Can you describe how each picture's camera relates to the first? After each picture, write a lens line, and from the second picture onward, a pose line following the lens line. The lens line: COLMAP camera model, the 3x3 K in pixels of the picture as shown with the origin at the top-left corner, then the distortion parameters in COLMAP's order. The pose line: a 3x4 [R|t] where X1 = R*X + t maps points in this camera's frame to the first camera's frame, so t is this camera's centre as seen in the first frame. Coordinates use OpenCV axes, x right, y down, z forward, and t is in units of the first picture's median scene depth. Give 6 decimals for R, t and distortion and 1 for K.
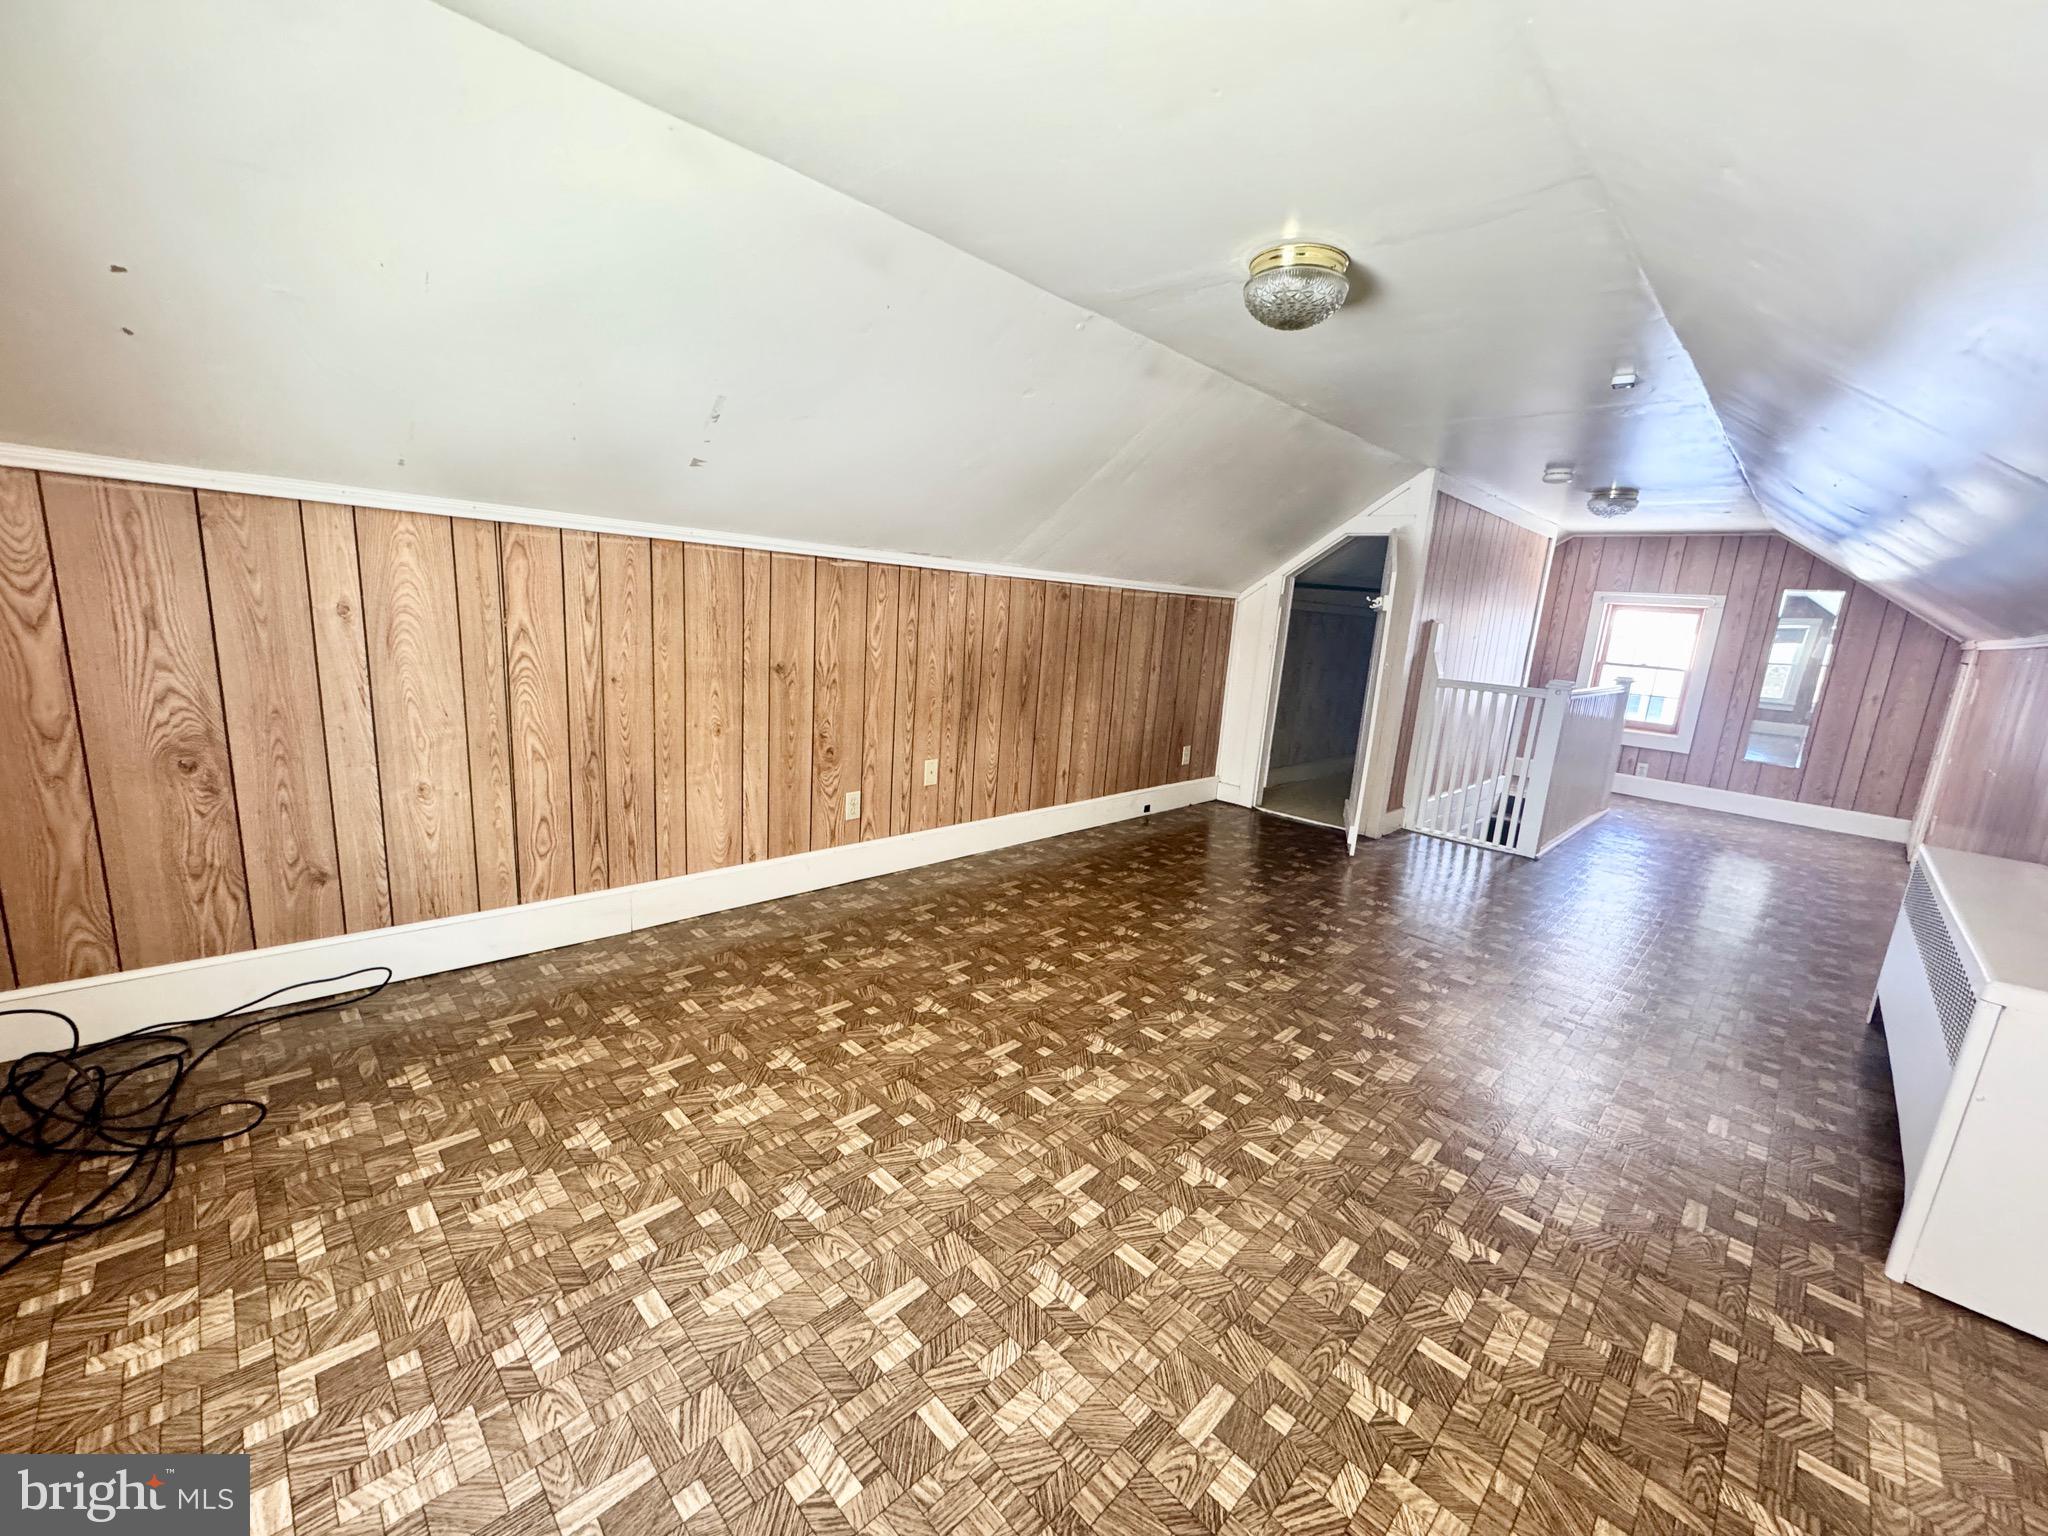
lens RADIAL K [[811.0, 0, 1023.4], [0, 811.0, 770.2], [0, 0, 1]] dist [-0.000073, 0.000325]
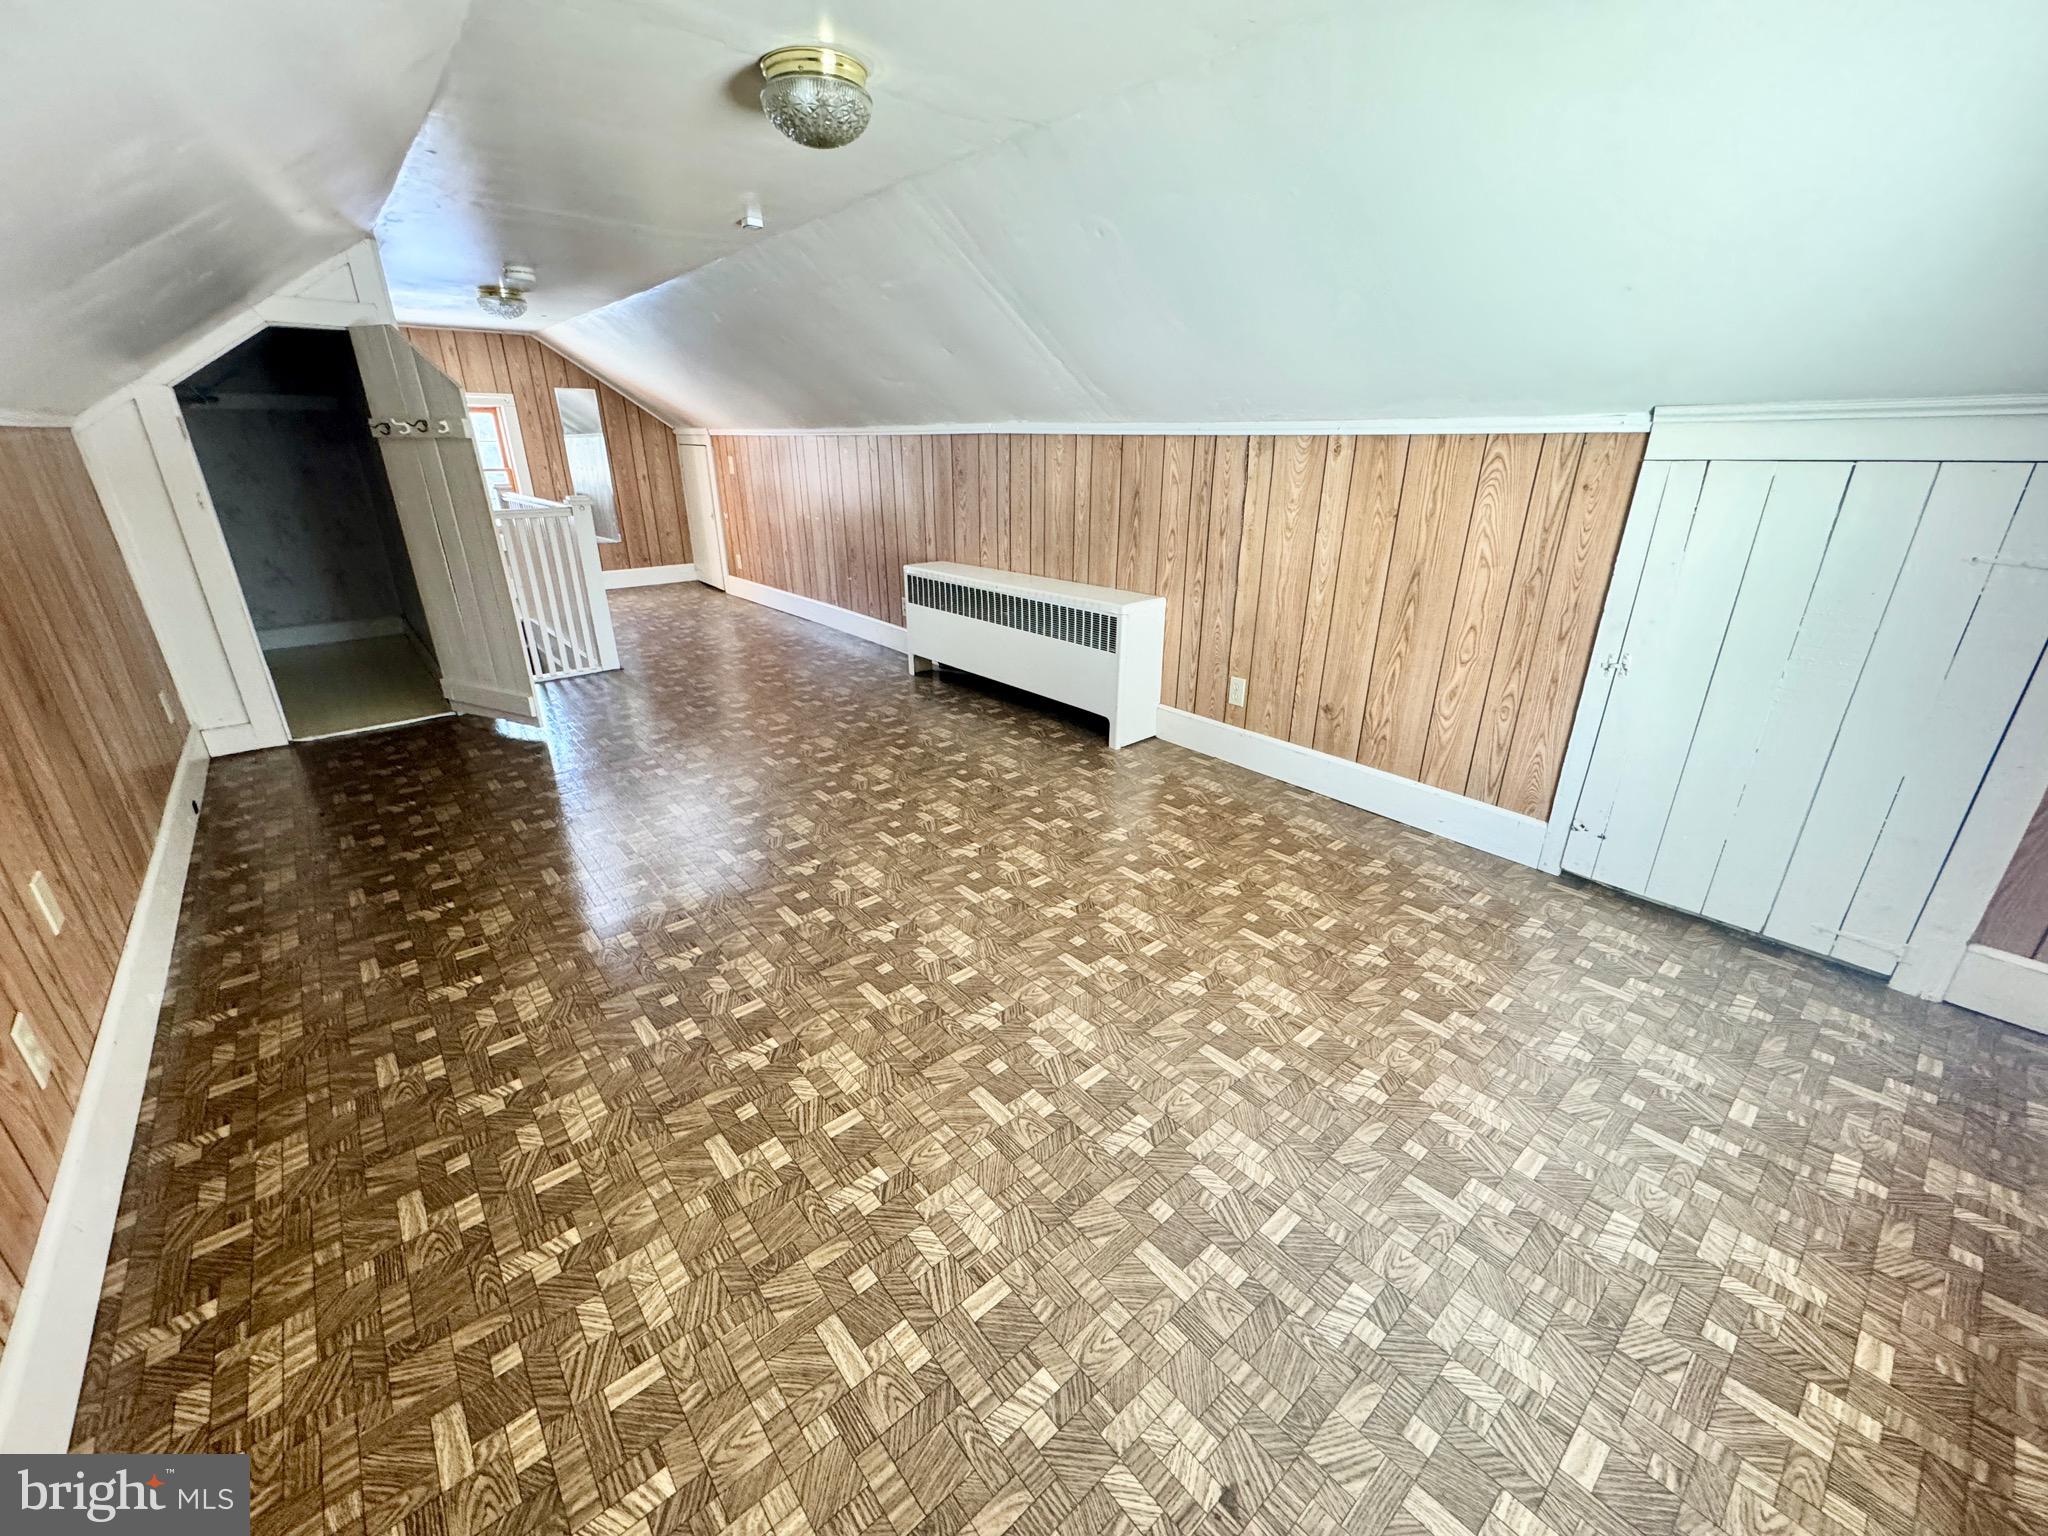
lens RADIAL K [[811.0, 0, 1023.4], [0, 811.0, 770.2], [0, 0, 1]] dist [-0.000073, 0.000325]
pose [[0.081820, -0.438154, 0.895168, -0.730814], [0.204434, 0.886460, 0.415206, -0.228639], [-0.975455, 0.149031, 0.162104, 0.667458]]
